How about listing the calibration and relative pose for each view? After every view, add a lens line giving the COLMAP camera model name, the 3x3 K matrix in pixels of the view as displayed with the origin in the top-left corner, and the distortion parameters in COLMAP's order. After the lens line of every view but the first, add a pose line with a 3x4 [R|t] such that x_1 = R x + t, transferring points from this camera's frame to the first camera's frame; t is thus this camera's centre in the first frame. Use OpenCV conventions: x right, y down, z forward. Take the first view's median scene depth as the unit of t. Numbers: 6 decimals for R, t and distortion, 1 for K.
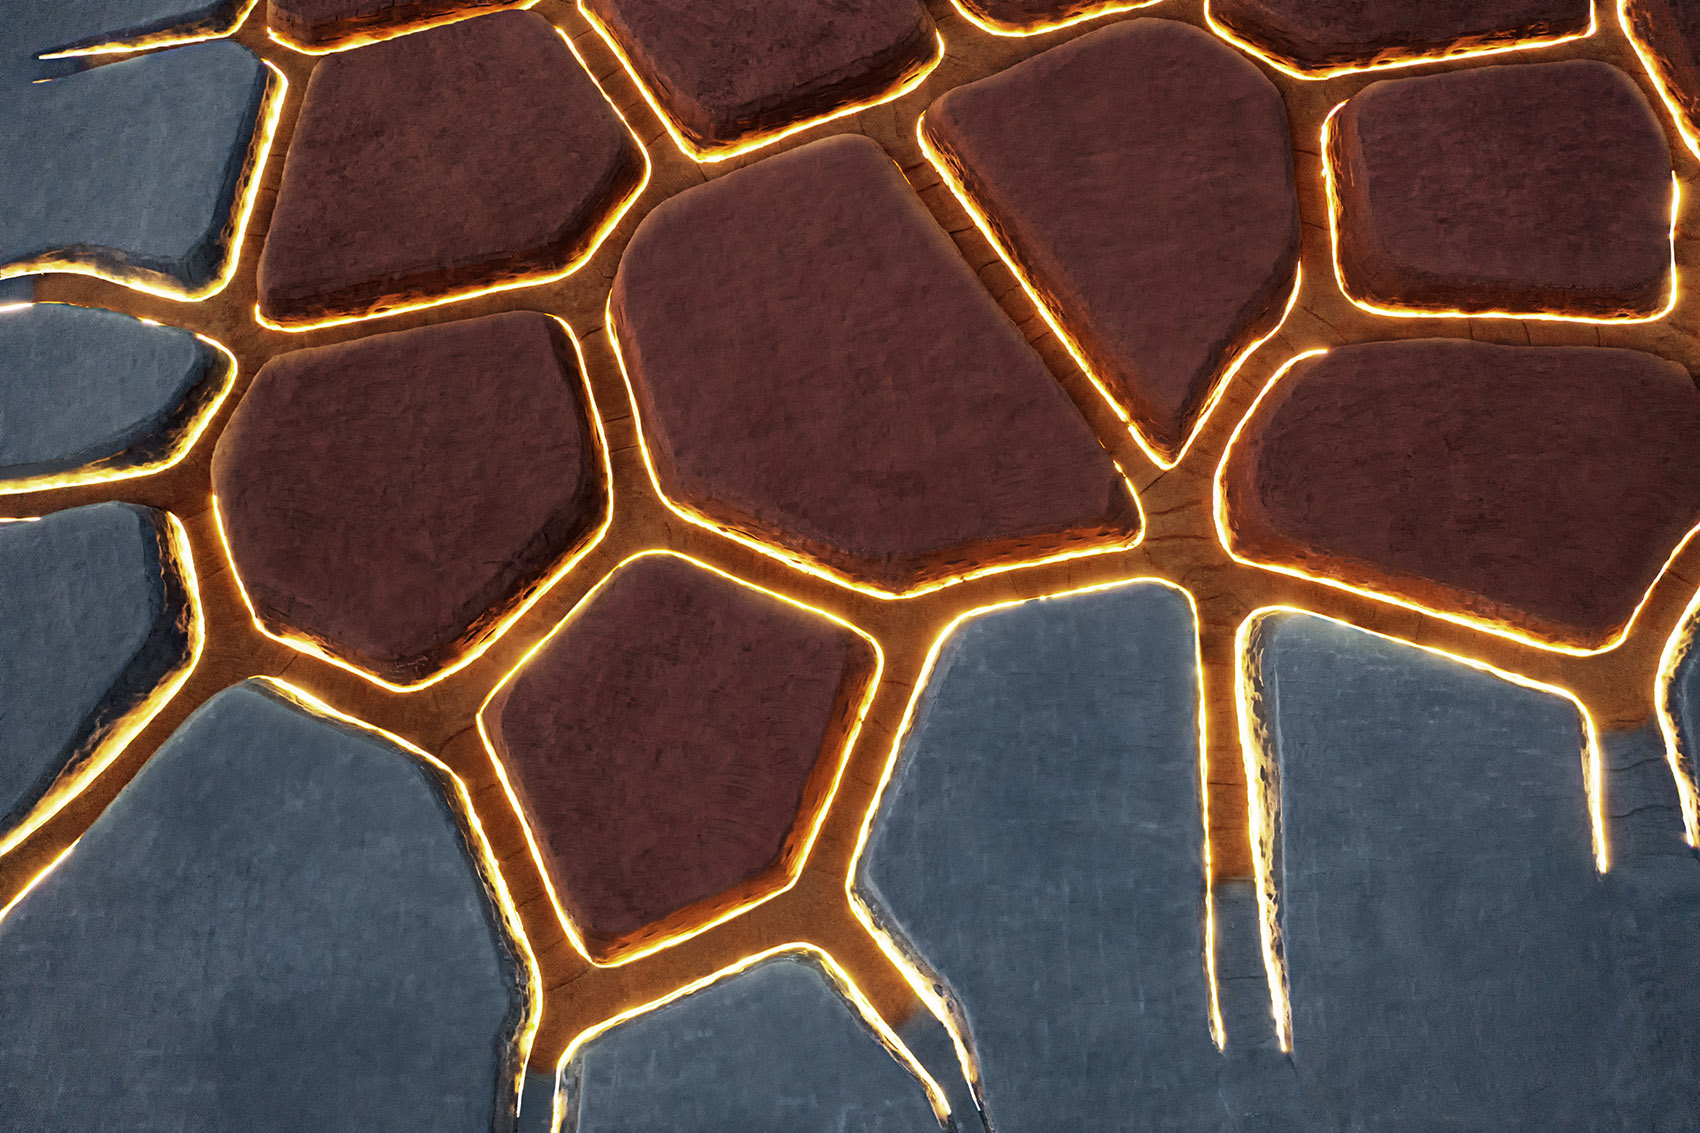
lens RADIAL K [[1370.6, 0, 843.7], [0, 1370.6, 561.1], [0, 0, 1]] dist [-0.009496, 0.000581]
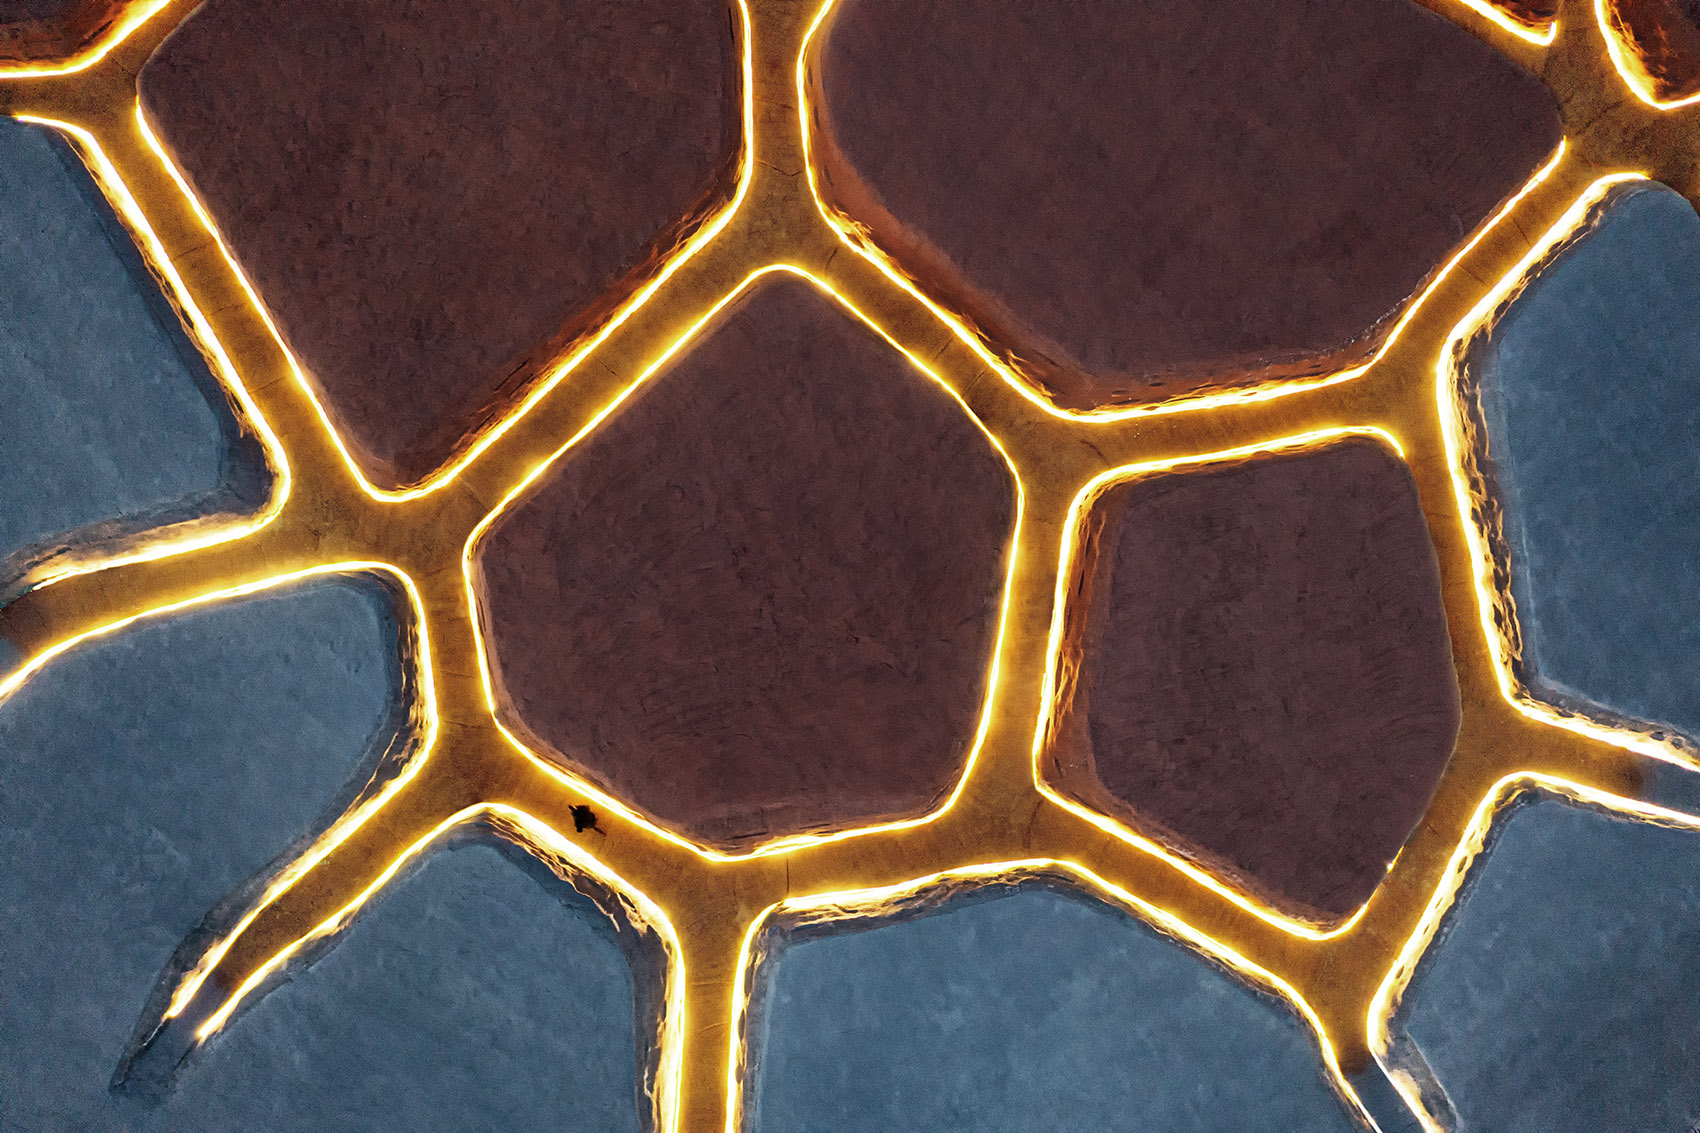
lens RADIAL K [[1370.6, 0, 843.7], [0, 1370.6, 561.1], [0, 0, 1]] dist [-0.009496, 0.000581]
pose [[0.823921, -0.549291, 0.139407, -0.389679], [0.469435, 0.799335, 0.375092, -0.327655], [-0.317467, -0.243604, 0.916445, 0.345487]]
